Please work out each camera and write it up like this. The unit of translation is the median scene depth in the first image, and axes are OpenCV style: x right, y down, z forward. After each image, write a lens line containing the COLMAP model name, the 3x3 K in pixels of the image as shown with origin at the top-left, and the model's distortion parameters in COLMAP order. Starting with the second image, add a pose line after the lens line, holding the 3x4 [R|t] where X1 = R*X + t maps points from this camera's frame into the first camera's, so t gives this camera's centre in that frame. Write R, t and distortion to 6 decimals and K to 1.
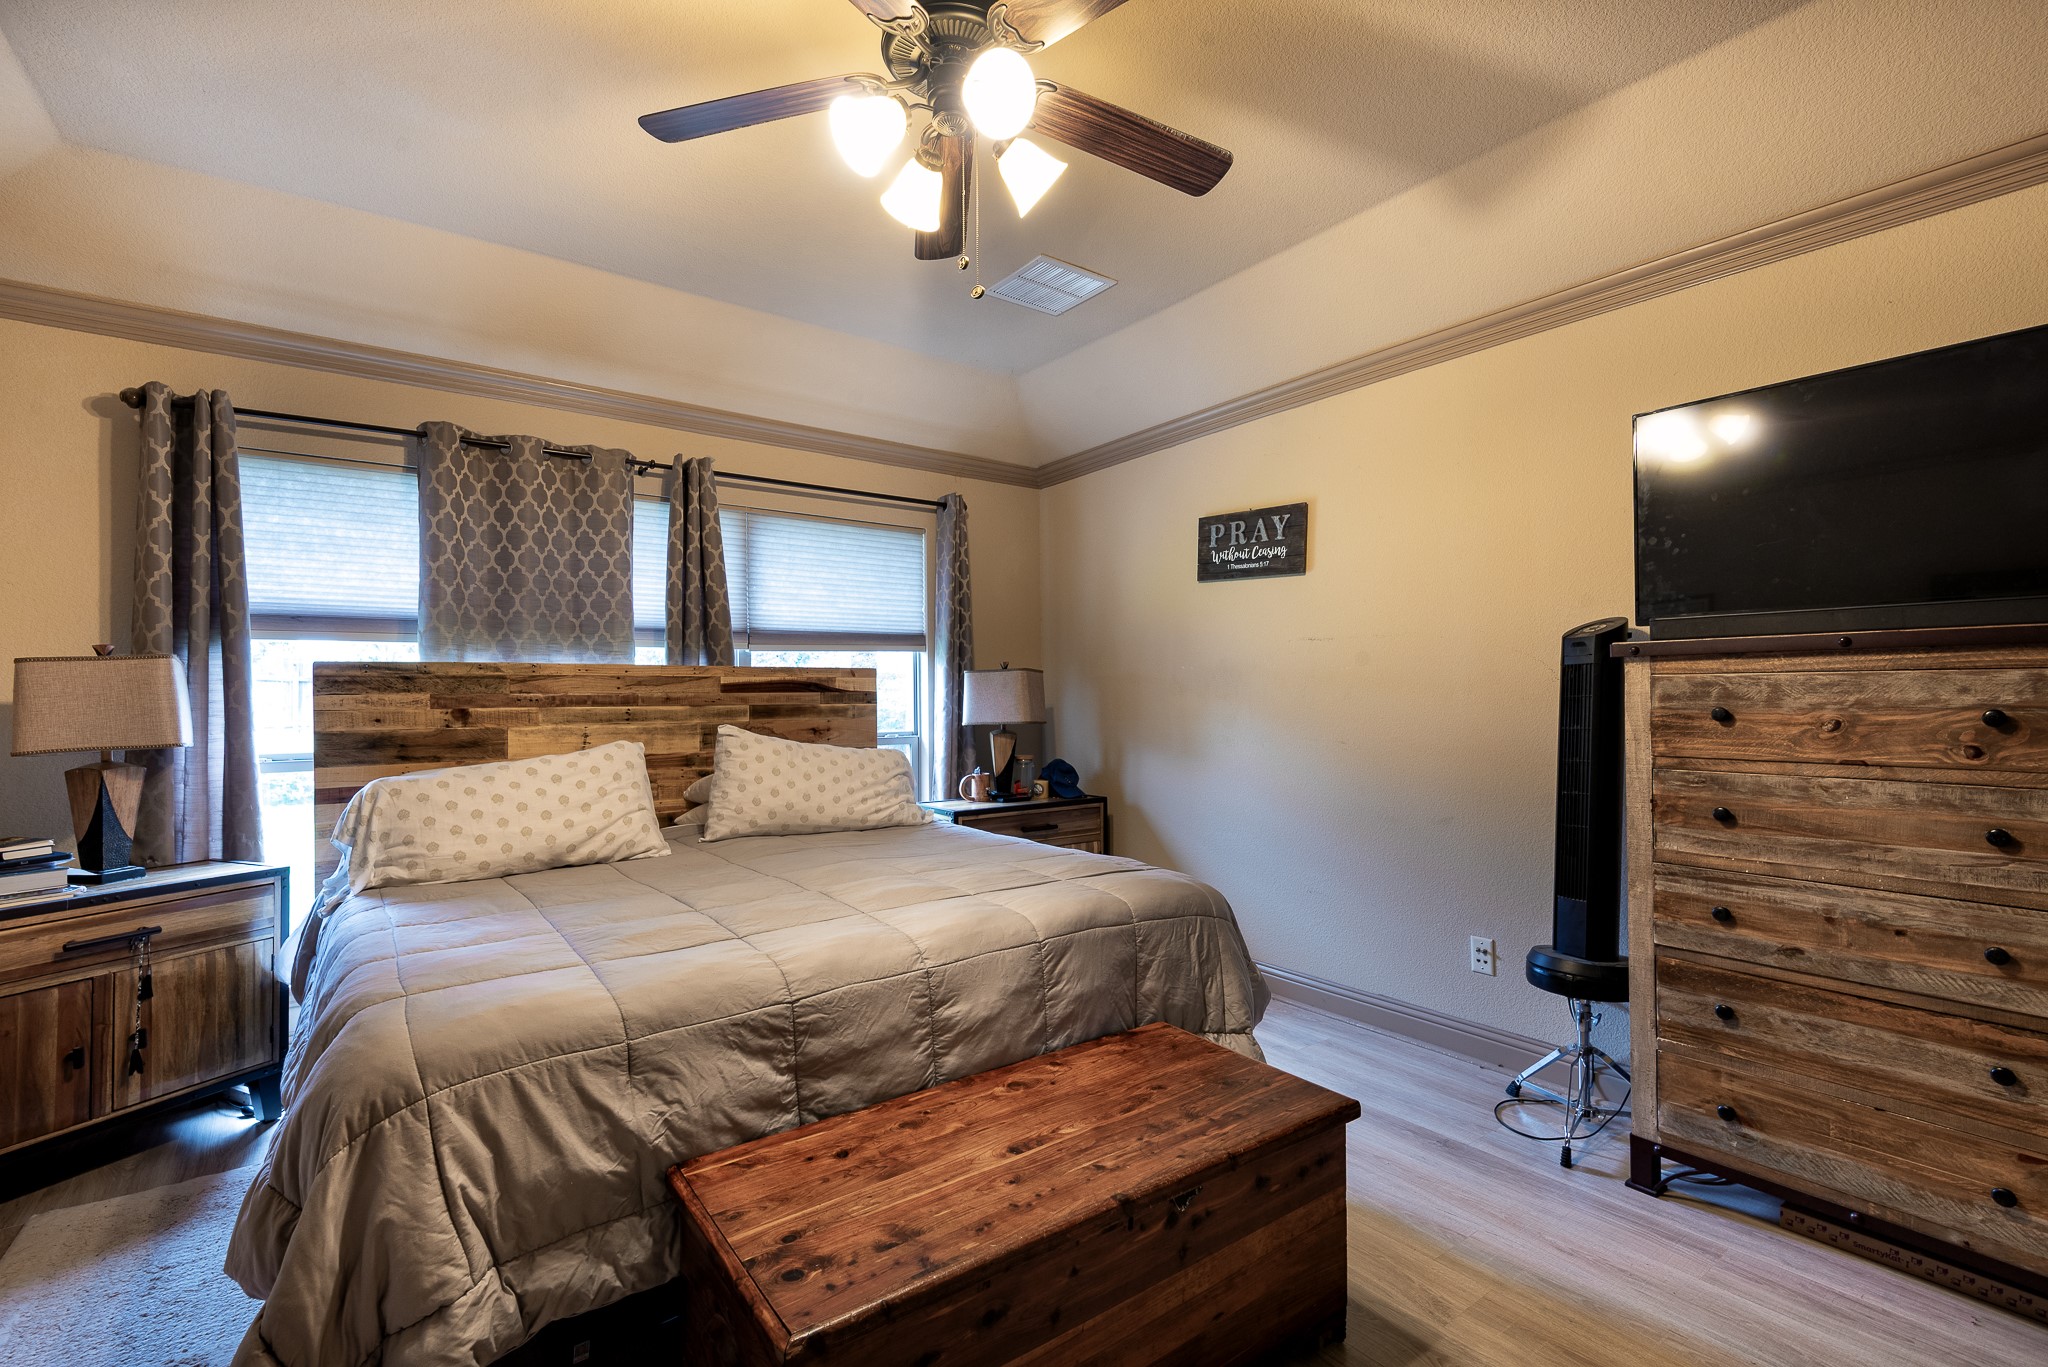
lens RADIAL K [[925.7, 0, 1026.8], [0, 925.7, 687.8], [0, 0, 1]] dist [0.030372, -0.015757]
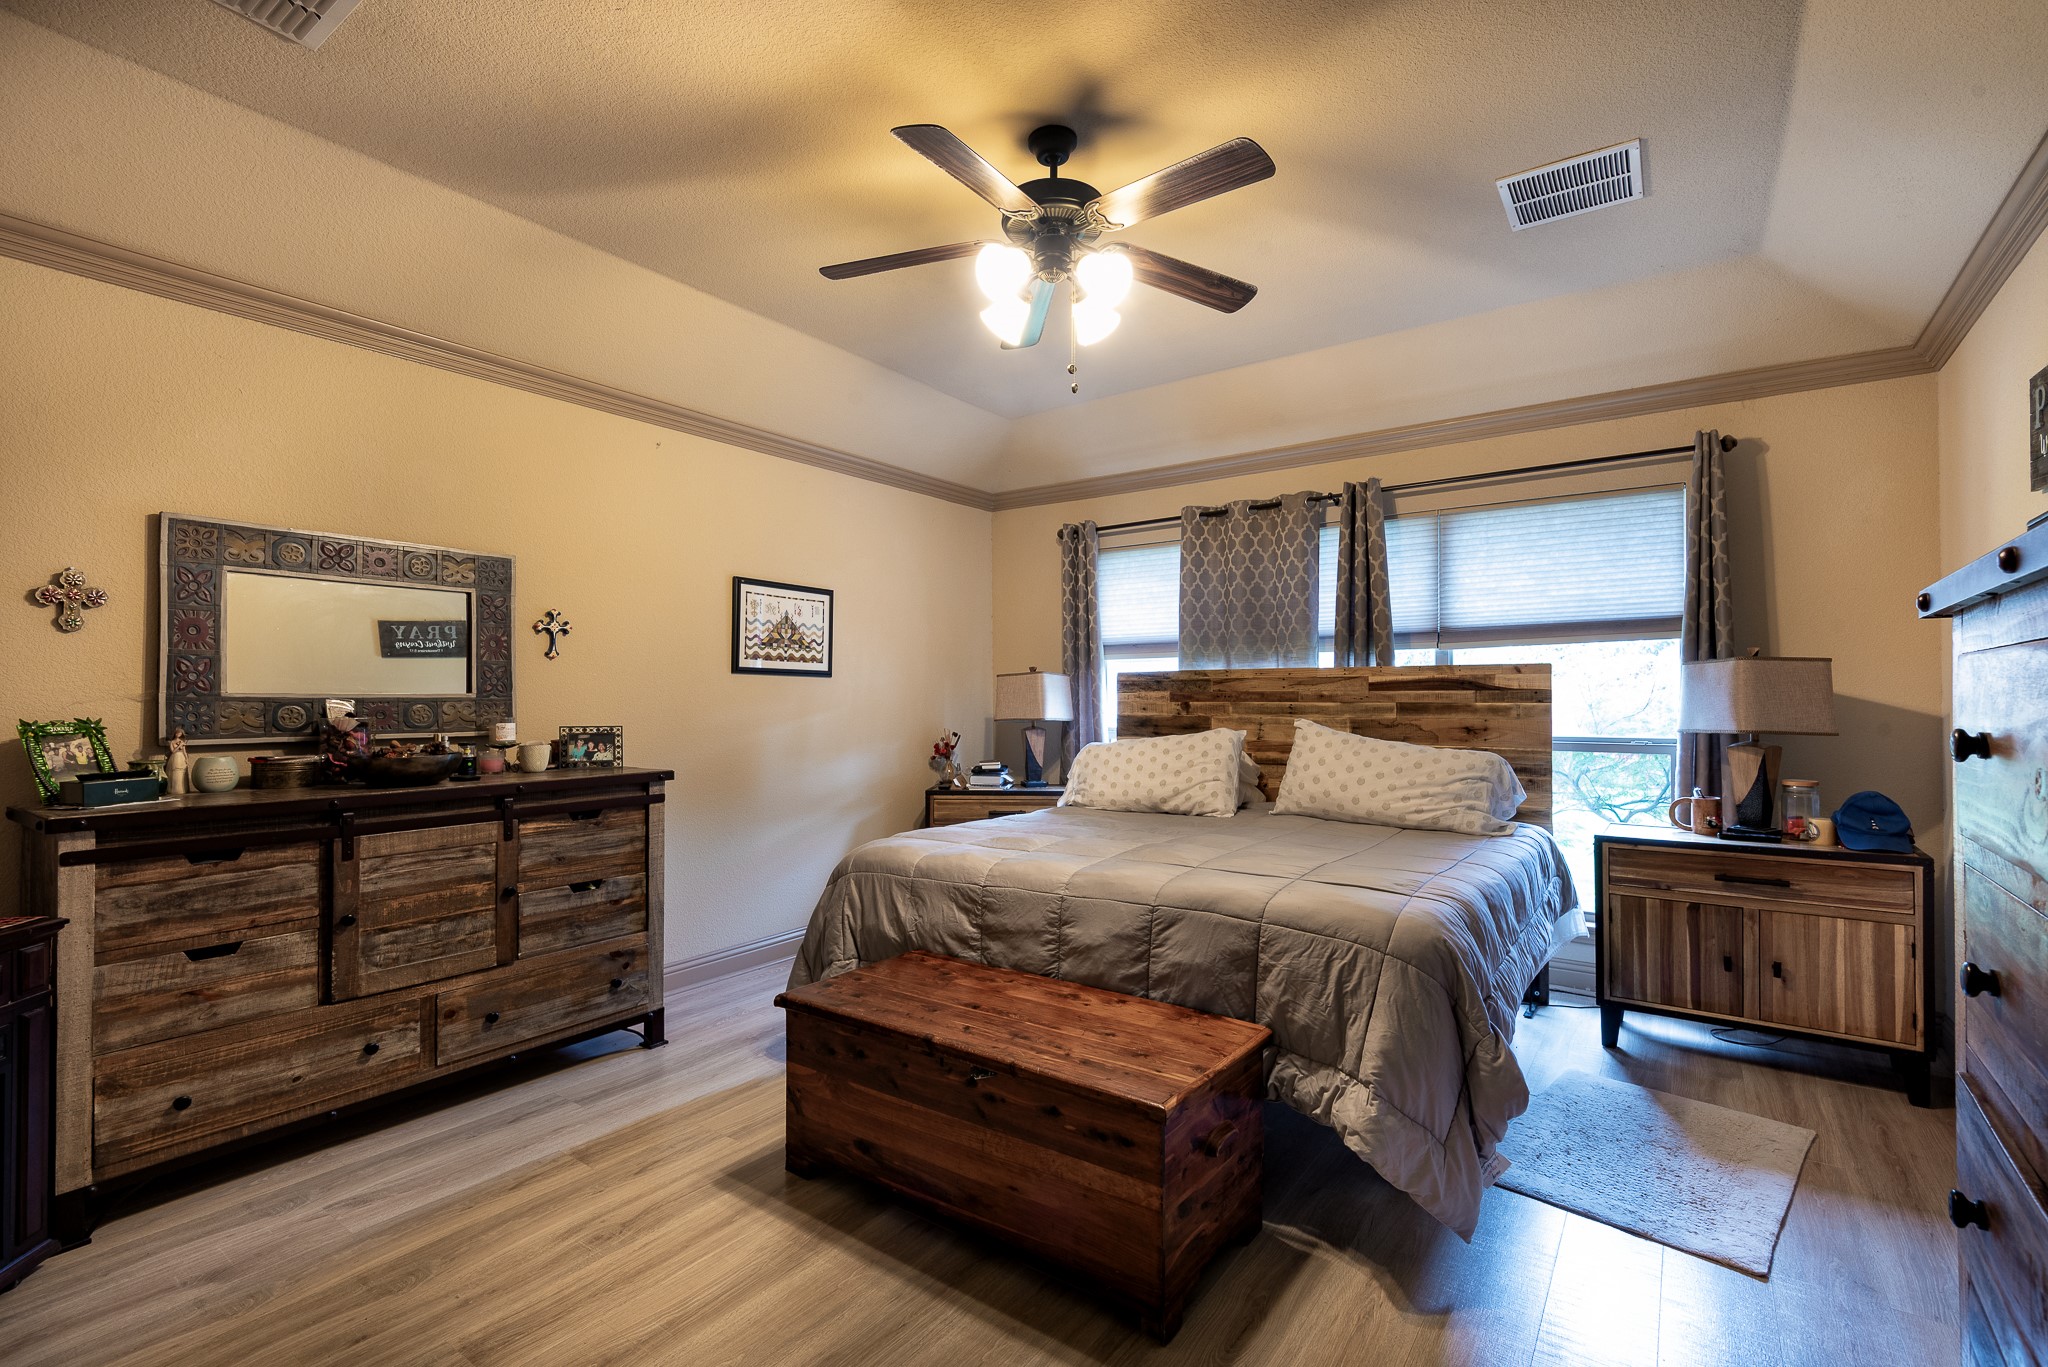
lens RADIAL K [[925.7, 0, 1013.3], [0, 925.7, 689.1], [0, 0, 1]] dist [0.030372, -0.015757]
pose [[0.298052, -0.001222, -0.954549, 0.699091], [0.008267, 0.999965, 0.001301, -0.001966], [0.954514, -0.008279, 0.298052, 0.313266]]
